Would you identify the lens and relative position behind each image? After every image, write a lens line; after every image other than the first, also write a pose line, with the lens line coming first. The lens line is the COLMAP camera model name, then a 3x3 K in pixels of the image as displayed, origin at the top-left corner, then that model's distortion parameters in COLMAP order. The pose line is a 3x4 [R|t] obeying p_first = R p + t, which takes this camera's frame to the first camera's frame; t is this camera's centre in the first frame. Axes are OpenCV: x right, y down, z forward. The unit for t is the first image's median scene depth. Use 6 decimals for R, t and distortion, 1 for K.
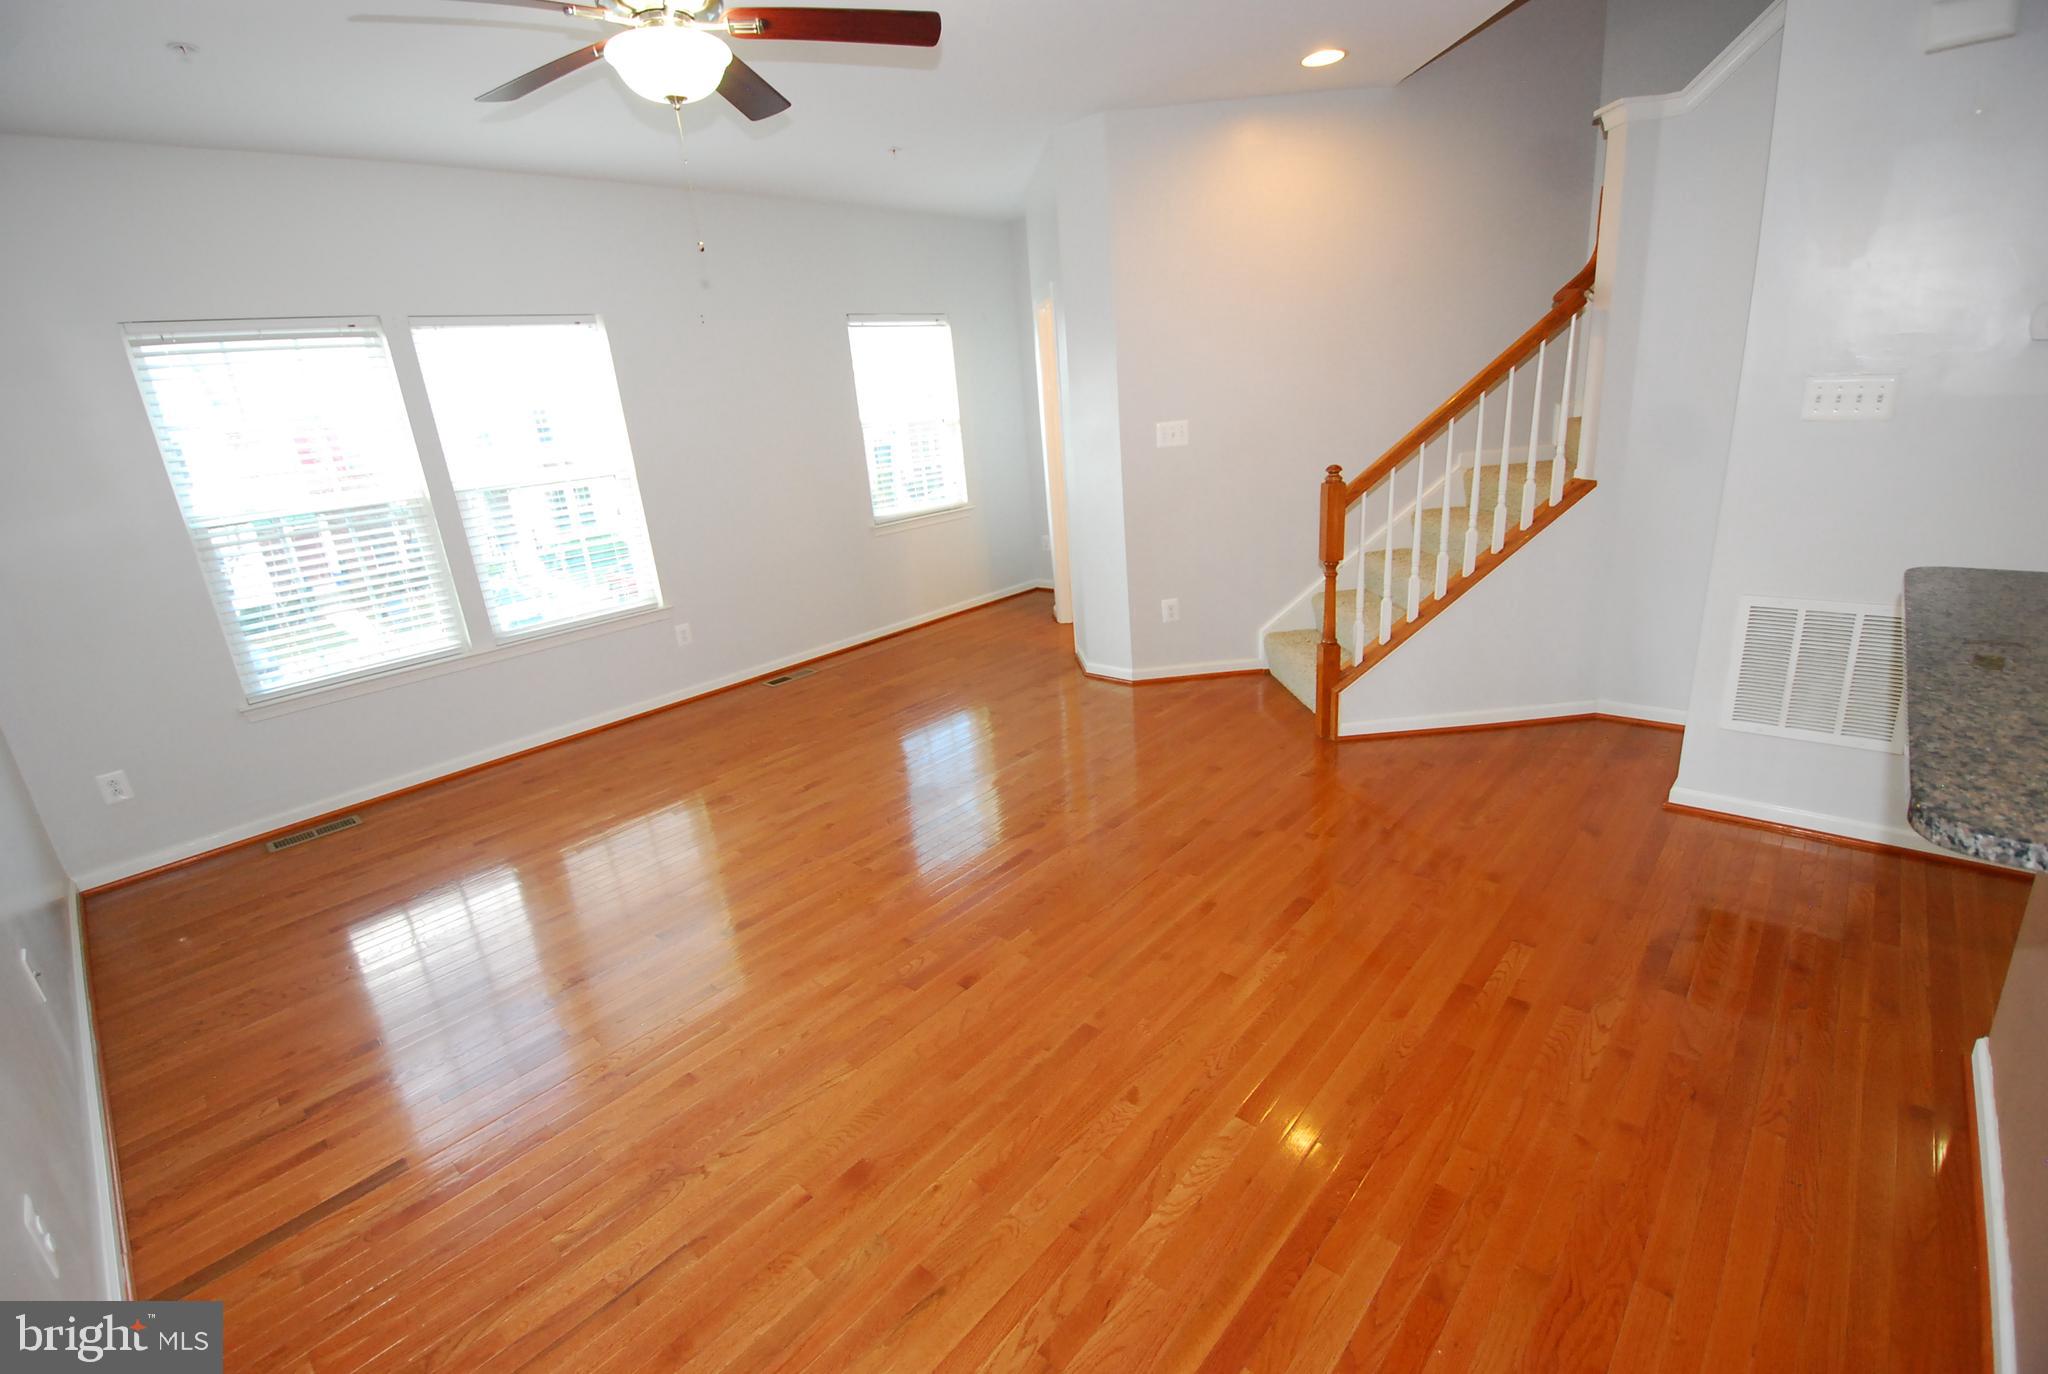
lens RADIAL K [[895.1, 0, 1025.2], [0, 895.1, 675.4], [0, 0, 1]] dist [-0.020534, -0.000659]
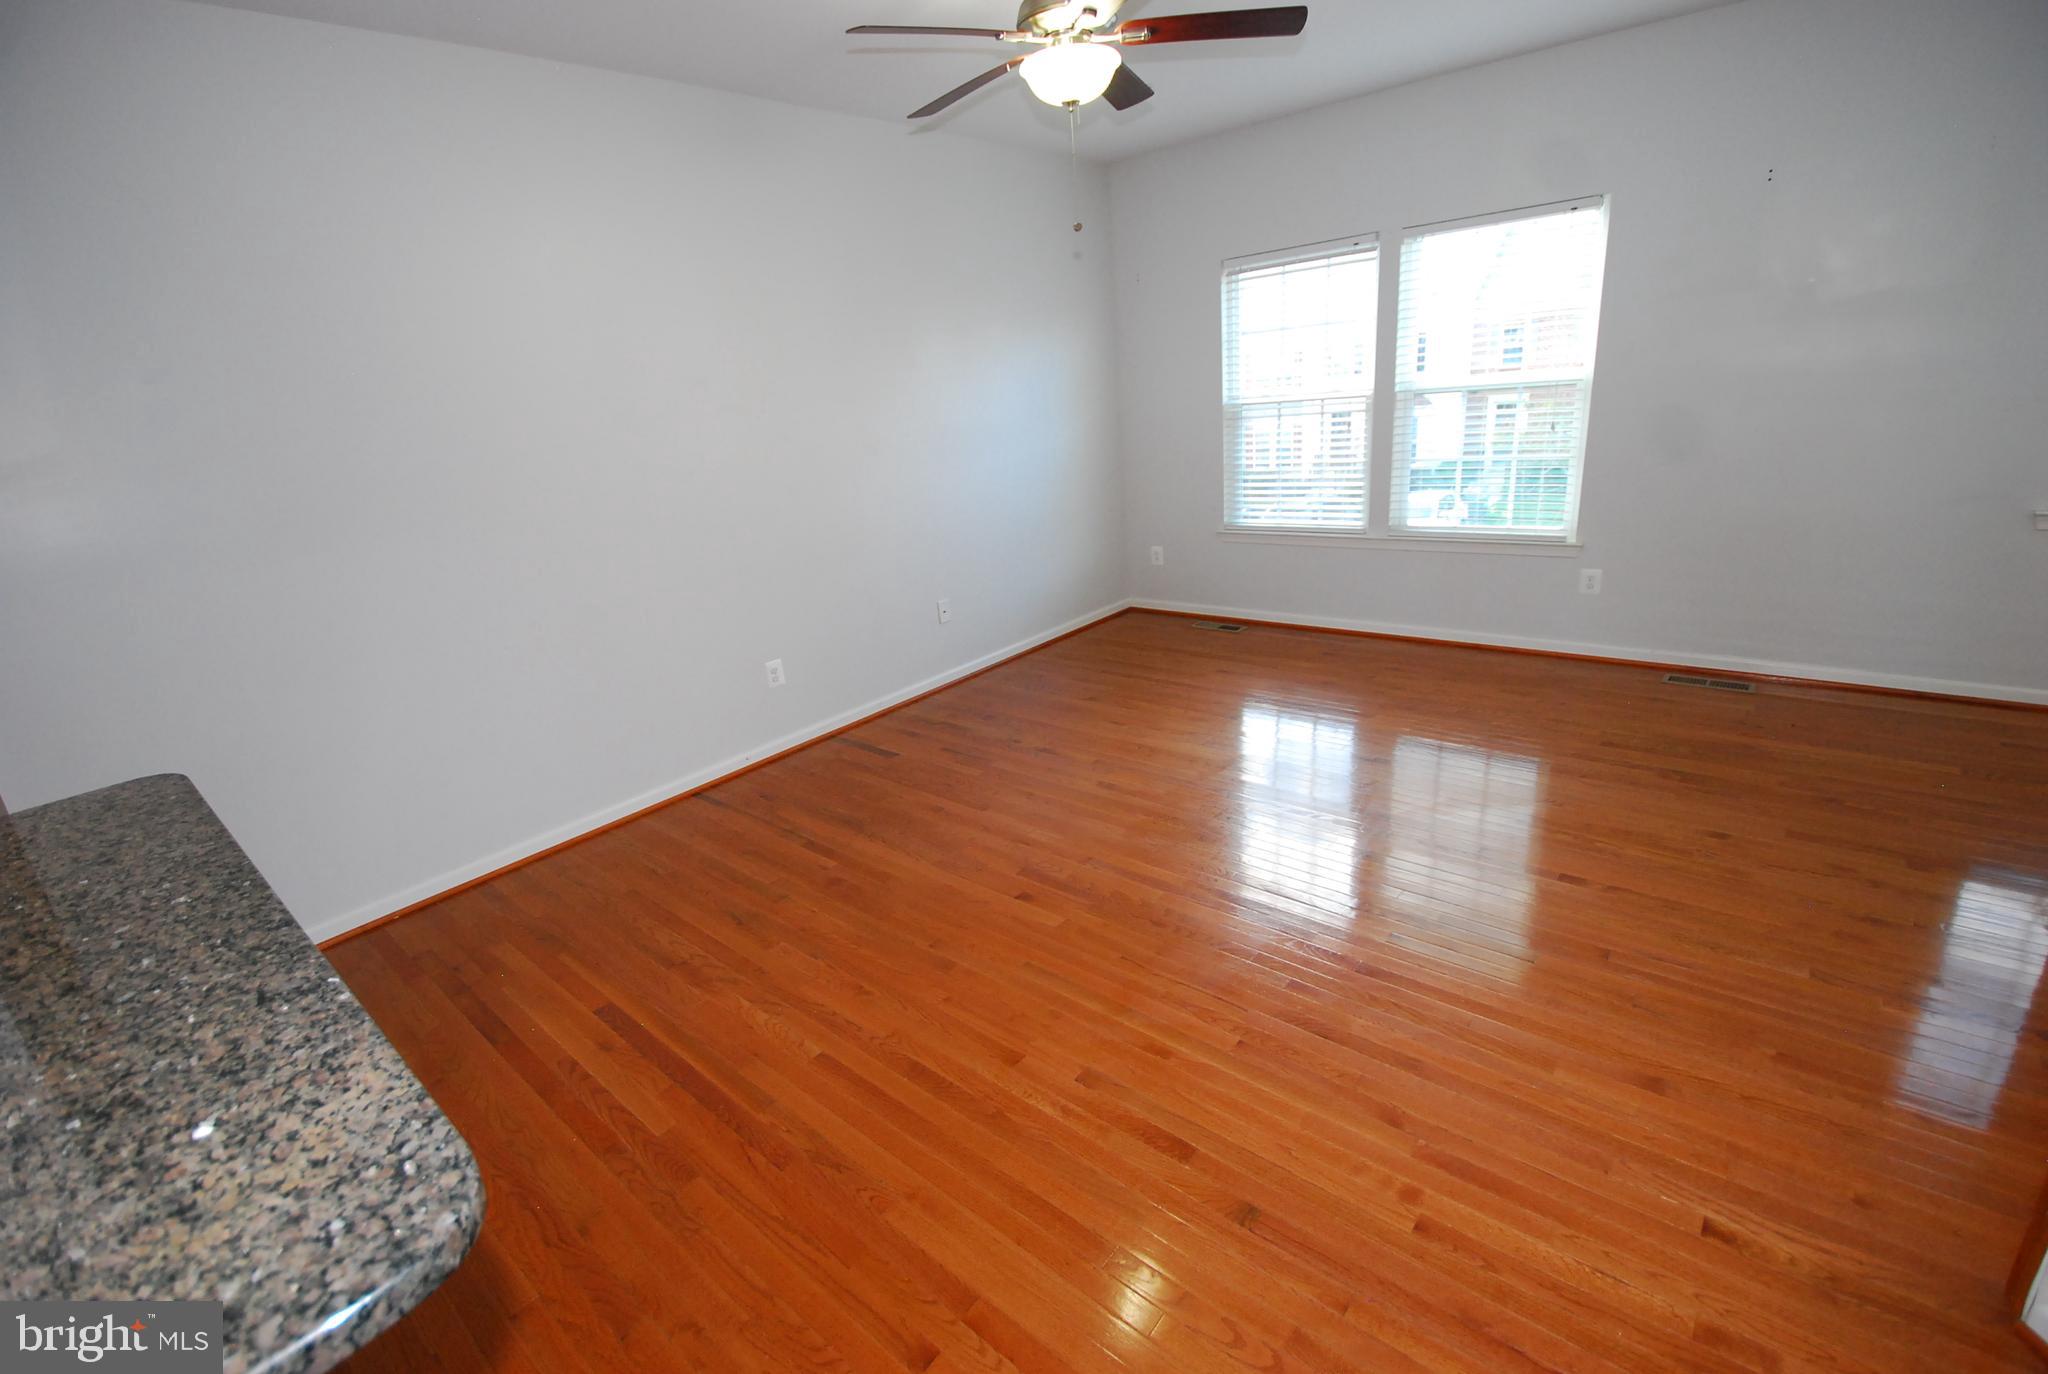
lens RADIAL K [[908.4, 0, 1015.3], [0, 908.4, 681.7], [0, 0, 1]] dist [0.003760, -0.008033]
pose [[0.028435, 0.386527, -0.921839, 0.569543], [-0.219821, 0.902055, 0.371451, -0.210942], [0.975126, 0.192078, 0.110617, 0.512574]]
